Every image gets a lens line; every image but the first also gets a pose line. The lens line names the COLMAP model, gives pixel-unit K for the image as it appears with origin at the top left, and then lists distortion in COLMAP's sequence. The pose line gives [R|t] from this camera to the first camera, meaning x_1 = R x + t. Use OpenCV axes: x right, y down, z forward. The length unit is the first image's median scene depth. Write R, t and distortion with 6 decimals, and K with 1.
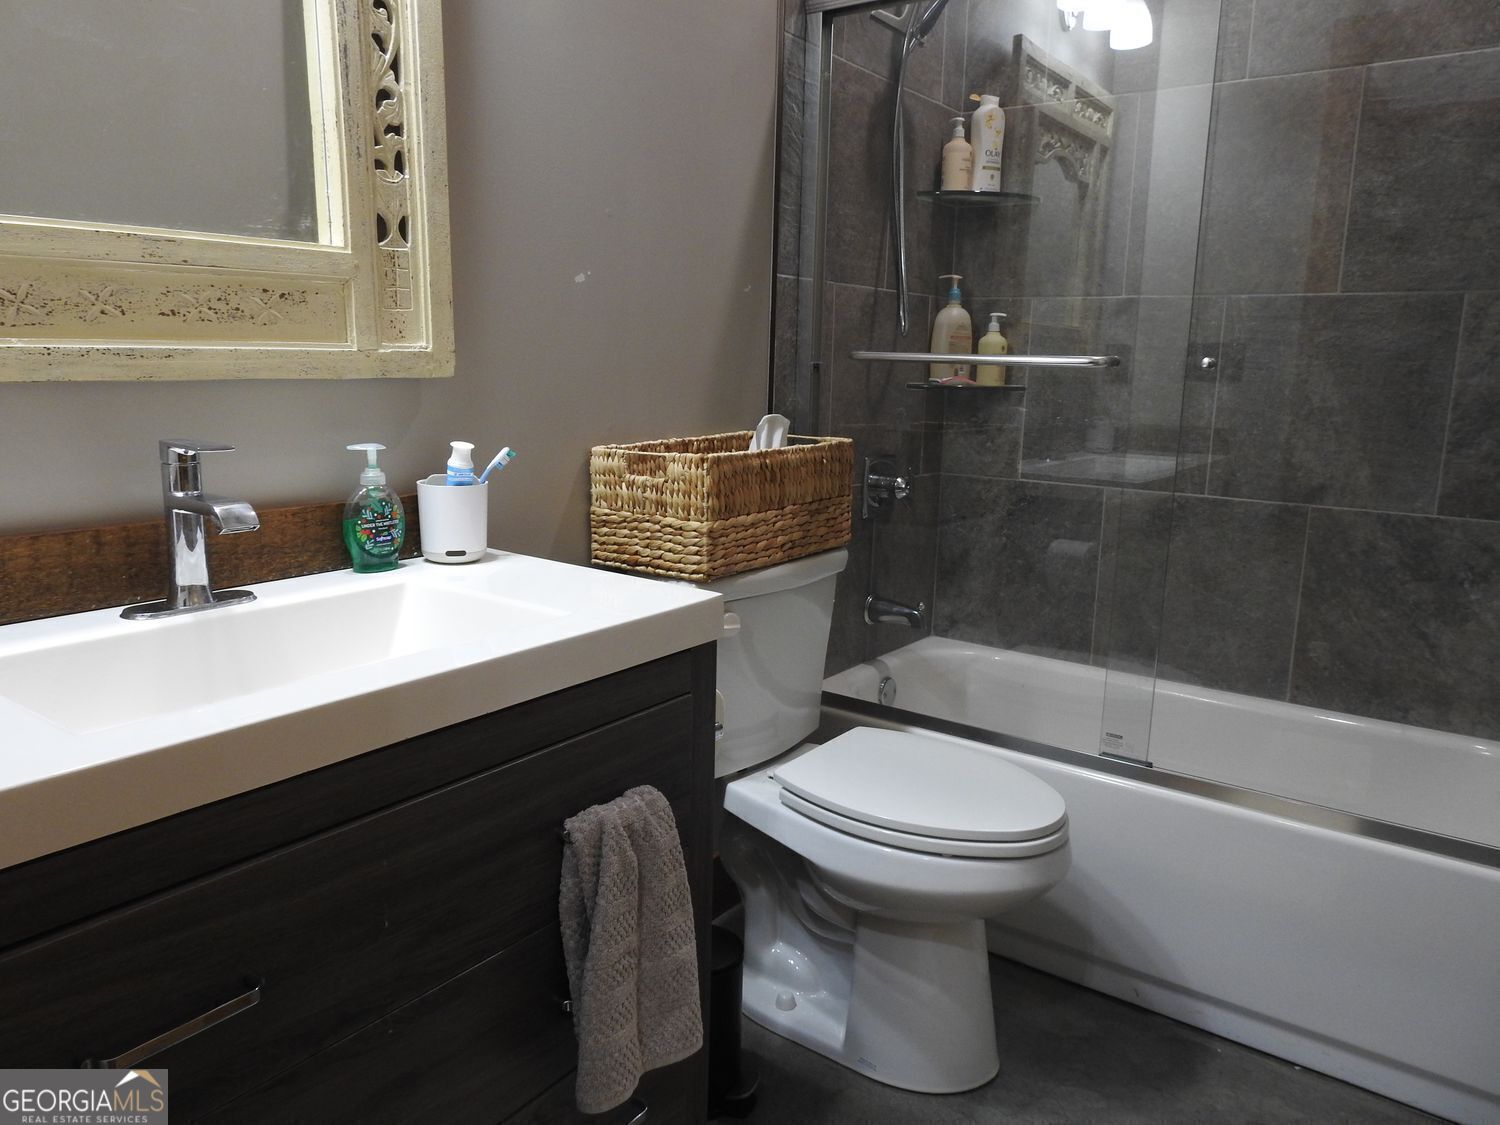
lens RADIAL K [[1069.5, 0, 748.3], [0, 1069.5, 566.0], [0, 0, 1]] dist [-0.001653, -0.002785]
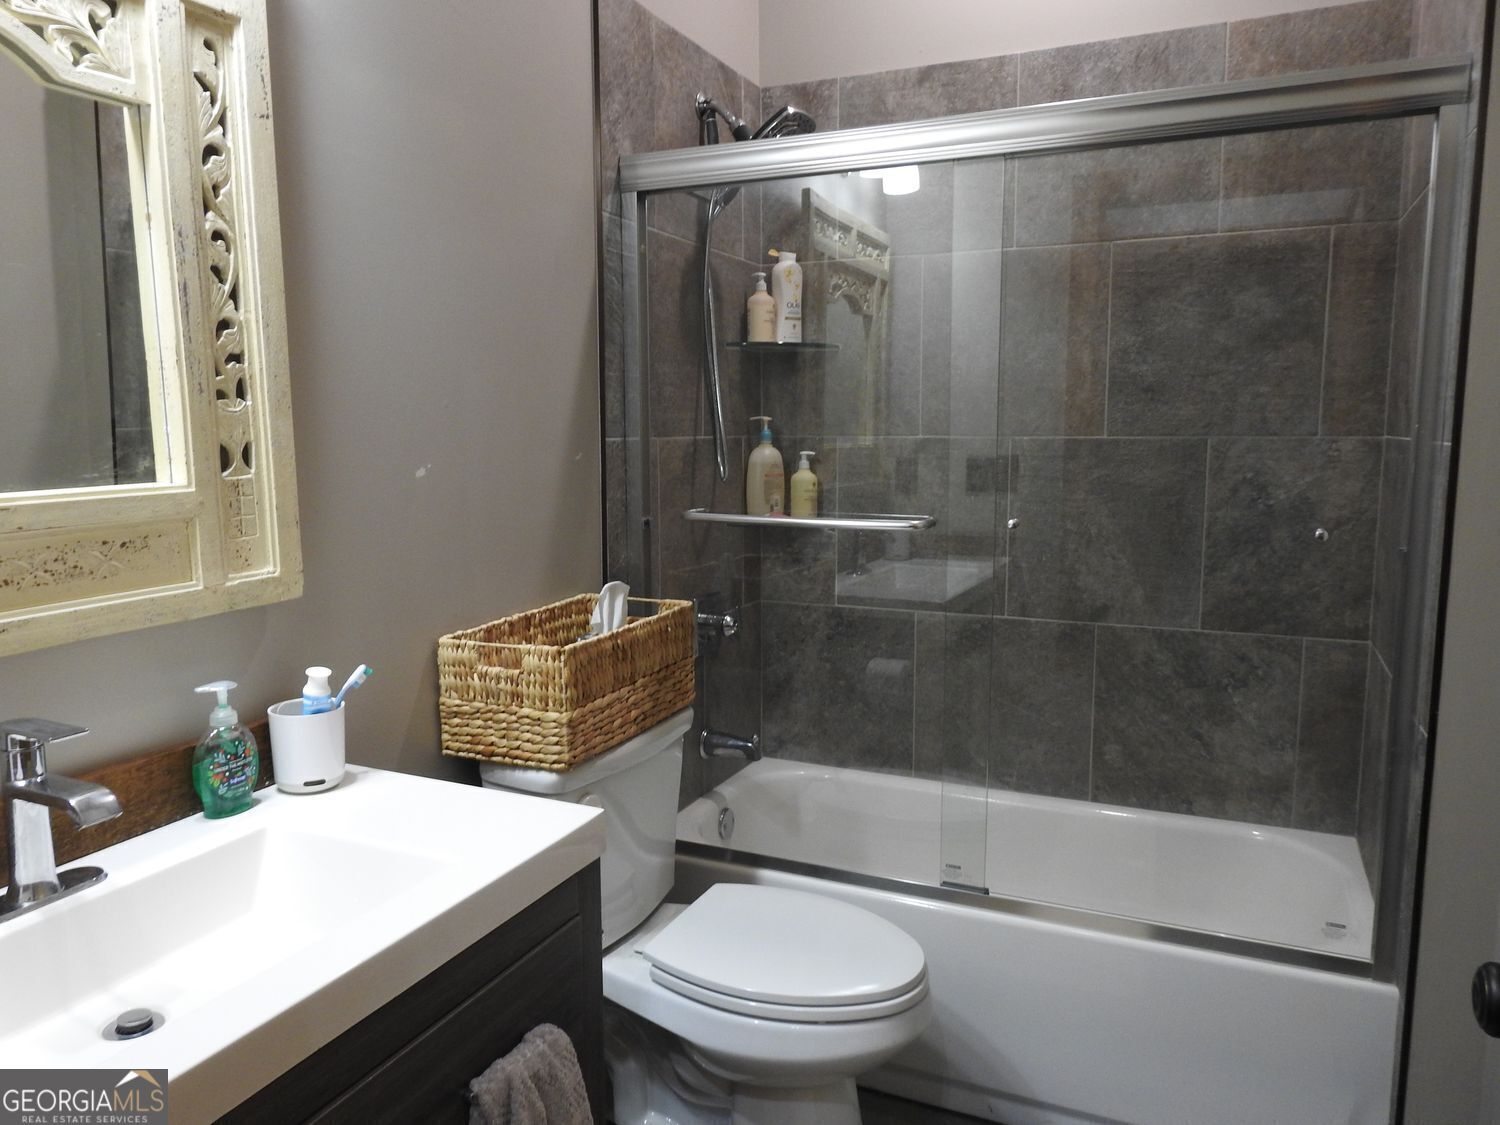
lens RADIAL K [[1069.5, 0, 748.3], [0, 1069.5, 566.0], [0, 0, 1]] dist [-0.001653, -0.002785]
pose [[0.978308, -0.052355, 0.200433, -0.052724], [0.063983, 0.996596, -0.051980, -0.092749], [-0.197029, 0.063677, 0.978328, -0.020881]]
